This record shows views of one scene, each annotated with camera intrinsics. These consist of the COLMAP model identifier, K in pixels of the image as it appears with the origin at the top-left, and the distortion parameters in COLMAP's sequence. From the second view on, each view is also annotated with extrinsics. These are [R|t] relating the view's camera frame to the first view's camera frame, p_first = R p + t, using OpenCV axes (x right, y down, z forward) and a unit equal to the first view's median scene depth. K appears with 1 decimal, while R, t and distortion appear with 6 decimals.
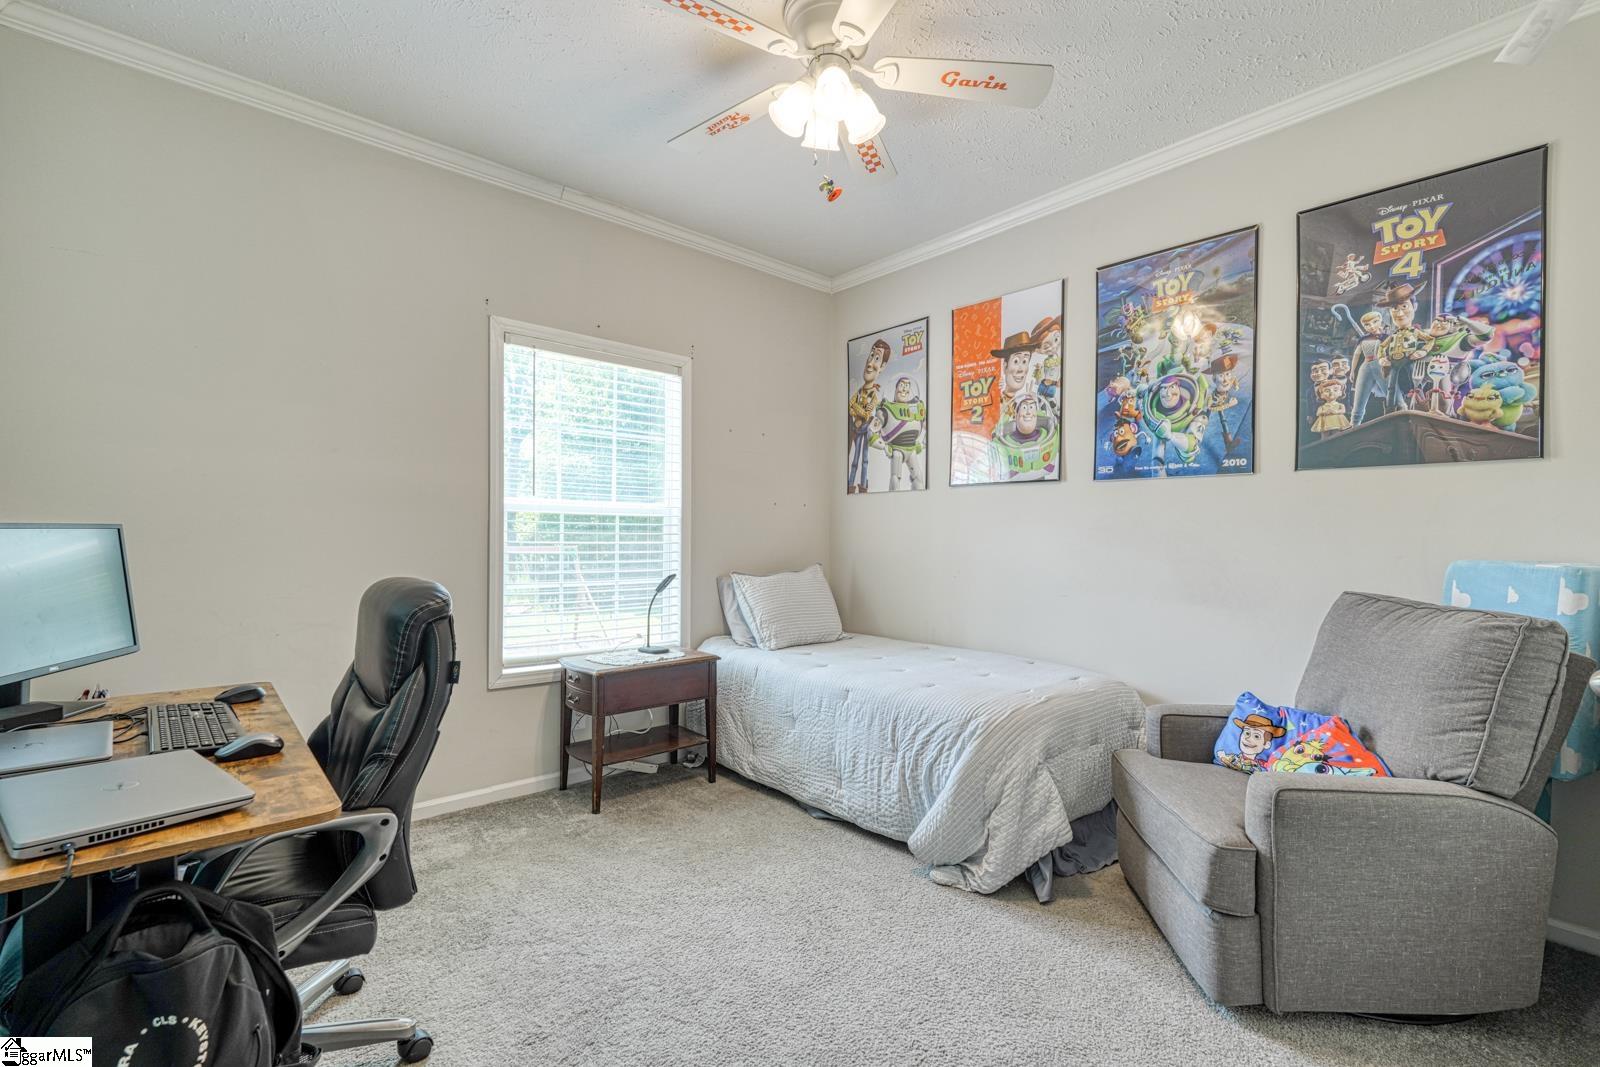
lens RADIAL K [[701.3, 0, 804.0], [0, 701.3, 537.7], [0, 0, 1]] dist [0.001526, 0.000085]
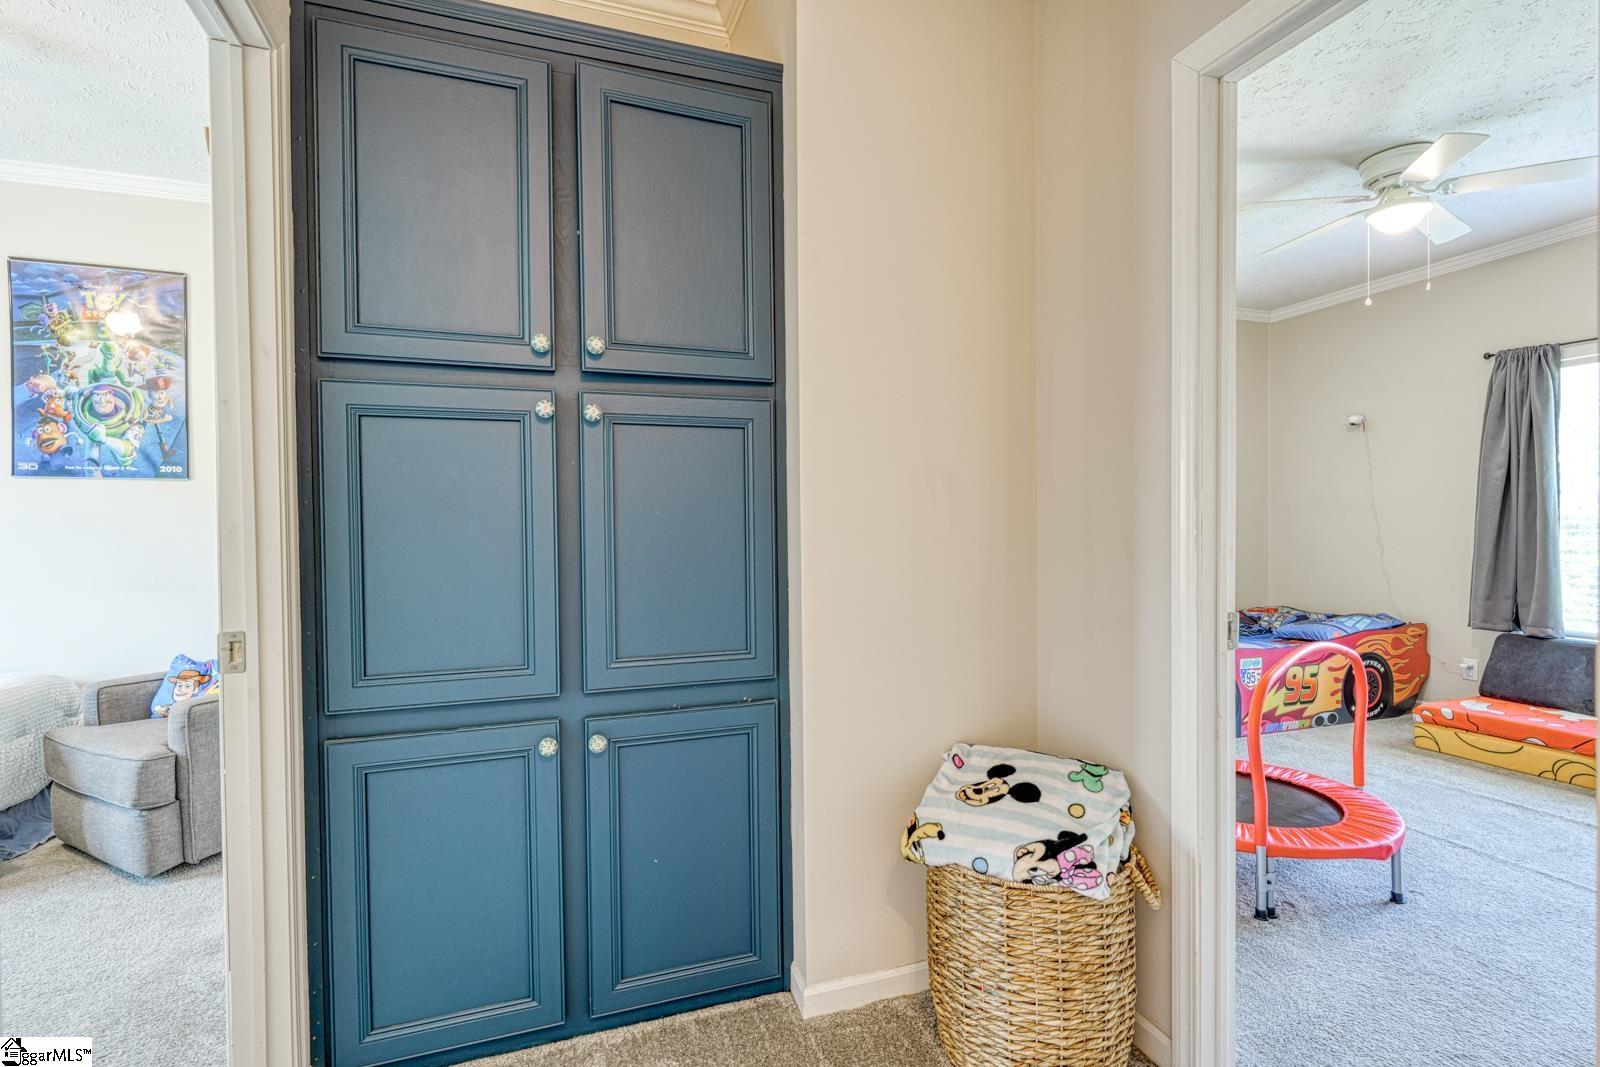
lens RADIAL K [[757.8, 0, 803.1], [0, 757.8, 535.8], [0, 0, 1]] dist [0.000818, 0.000458]
pose [[0.364743, -0.021964, 0.930849, -0.182376], [0.014870, 0.999732, 0.017763, -0.001803], [-0.930990, 0.007363, 0.364971, -0.438803]]
